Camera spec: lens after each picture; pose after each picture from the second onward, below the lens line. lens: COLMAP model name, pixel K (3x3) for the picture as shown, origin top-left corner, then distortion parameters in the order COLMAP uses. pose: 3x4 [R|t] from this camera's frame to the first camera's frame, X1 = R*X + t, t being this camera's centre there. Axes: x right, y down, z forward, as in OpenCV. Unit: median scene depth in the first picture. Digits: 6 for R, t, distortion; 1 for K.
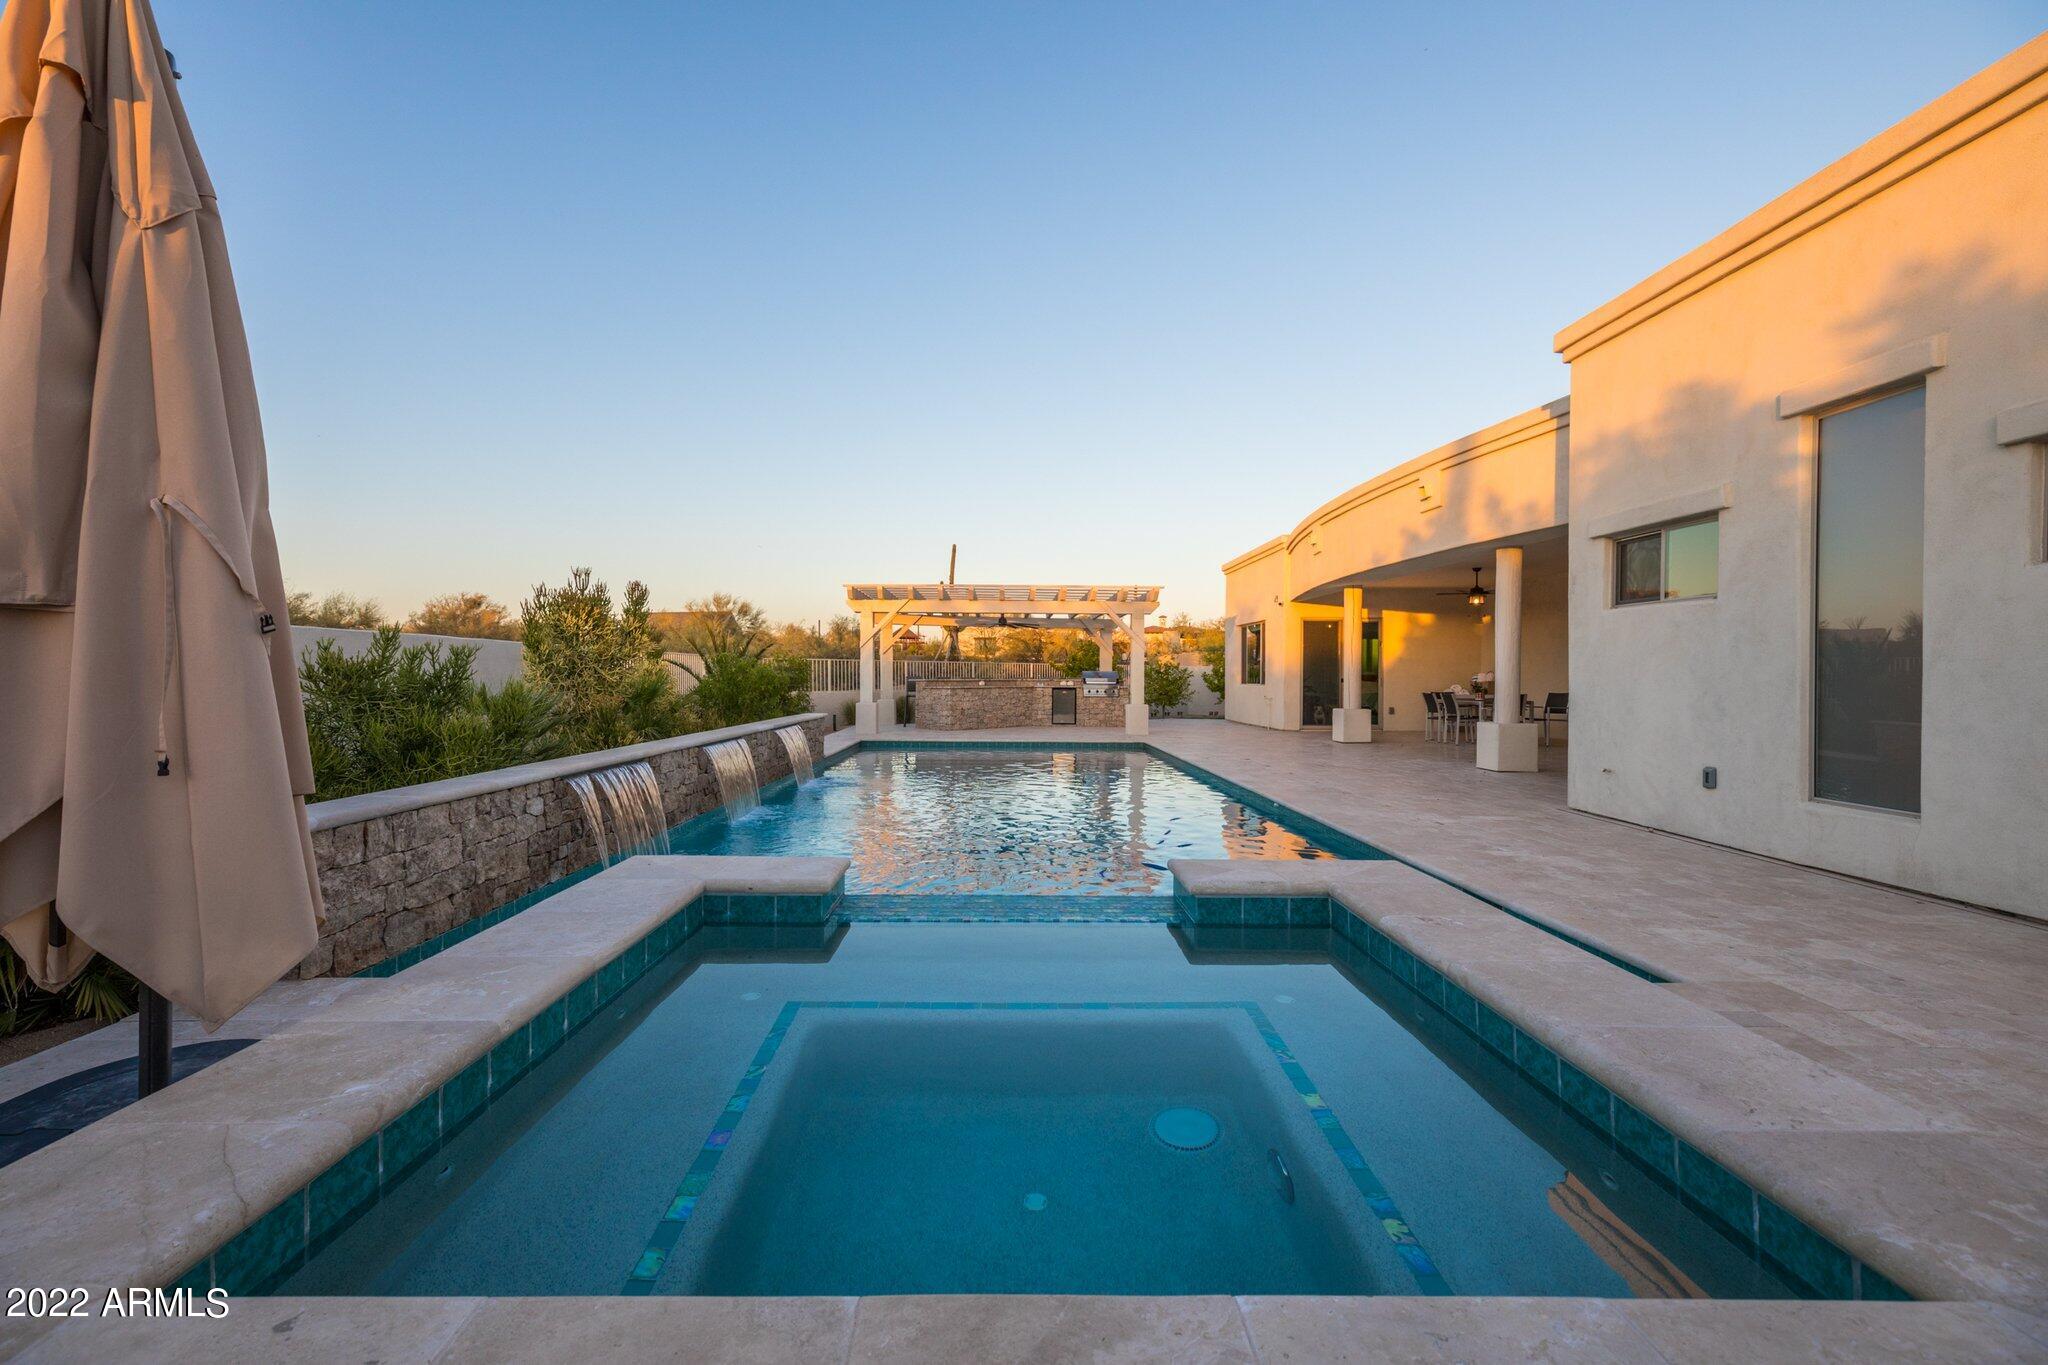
lens RADIAL K [[914.5, 0, 1008.1], [0, 914.5, 673.6], [0, 0, 1]] dist [0.002339, 0.000180]
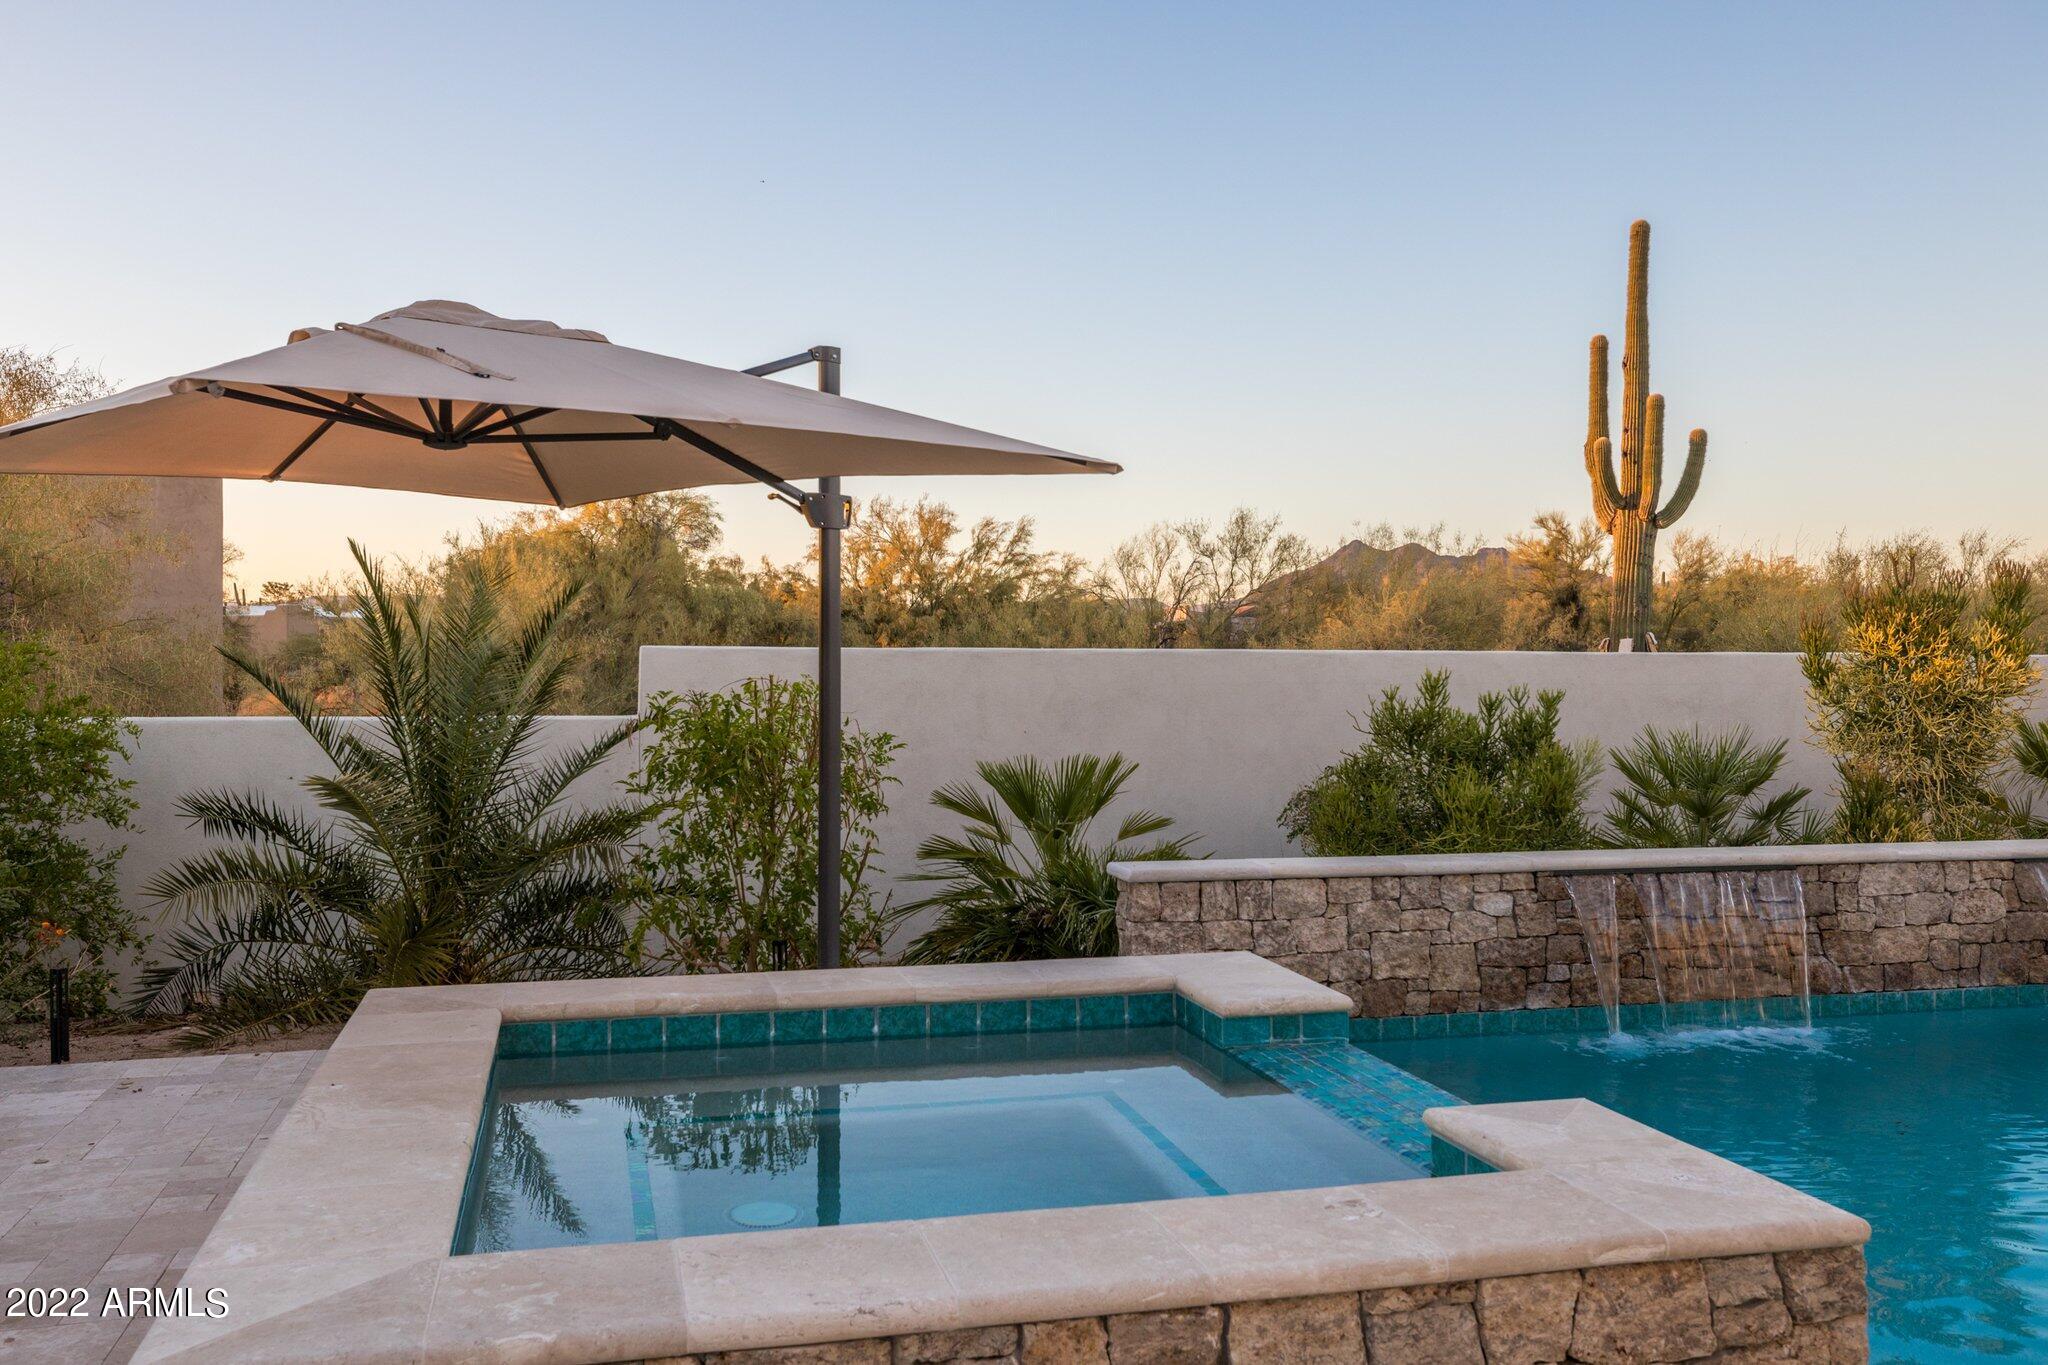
lens RADIAL K [[1706.1, 0, 1004.9], [0, 1706.1, 677.4], [0, 0, 1]] dist [-0.000103, 0.002111]
pose [[0.236782, 0.001343, -0.971562, 0.796850], [0.000294, 0.999999, 0.001454, -0.050358], [0.971563, -0.000630, 0.236781, 0.250274]]
